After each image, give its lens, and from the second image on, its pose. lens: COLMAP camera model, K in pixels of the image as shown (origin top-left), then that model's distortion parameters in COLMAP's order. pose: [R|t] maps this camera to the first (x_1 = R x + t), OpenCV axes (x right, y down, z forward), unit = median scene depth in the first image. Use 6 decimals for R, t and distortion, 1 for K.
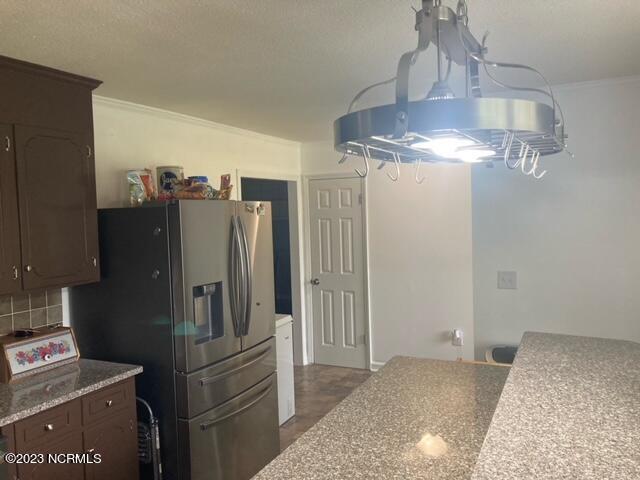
lens RADIAL K [[528.0, 0, 319.8], [0, 528.0, 236.8], [0, 0, 1]] dist [0.011644, 0.008874]
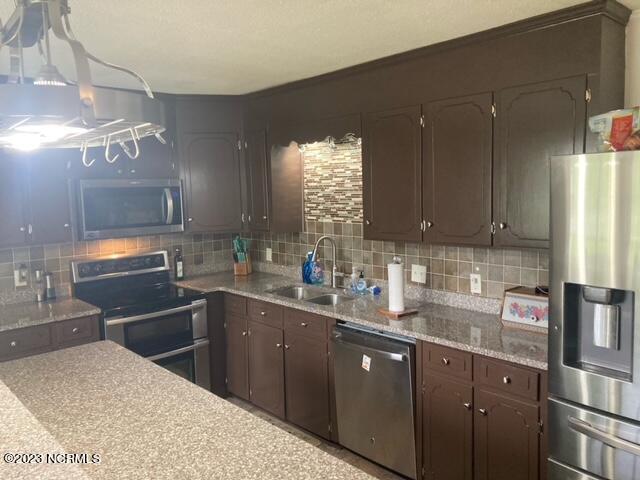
lens RADIAL K [[528.0, 0, 319.8], [0, 528.0, 236.8], [0, 0, 1]] dist [0.011644, 0.008874]
pose [[-0.370052, 0.130650, -0.919778, 0.659414], [-0.006634, 0.989665, 0.143246, -0.079864], [0.928987, 0.059111, -0.365361, 1.226109]]
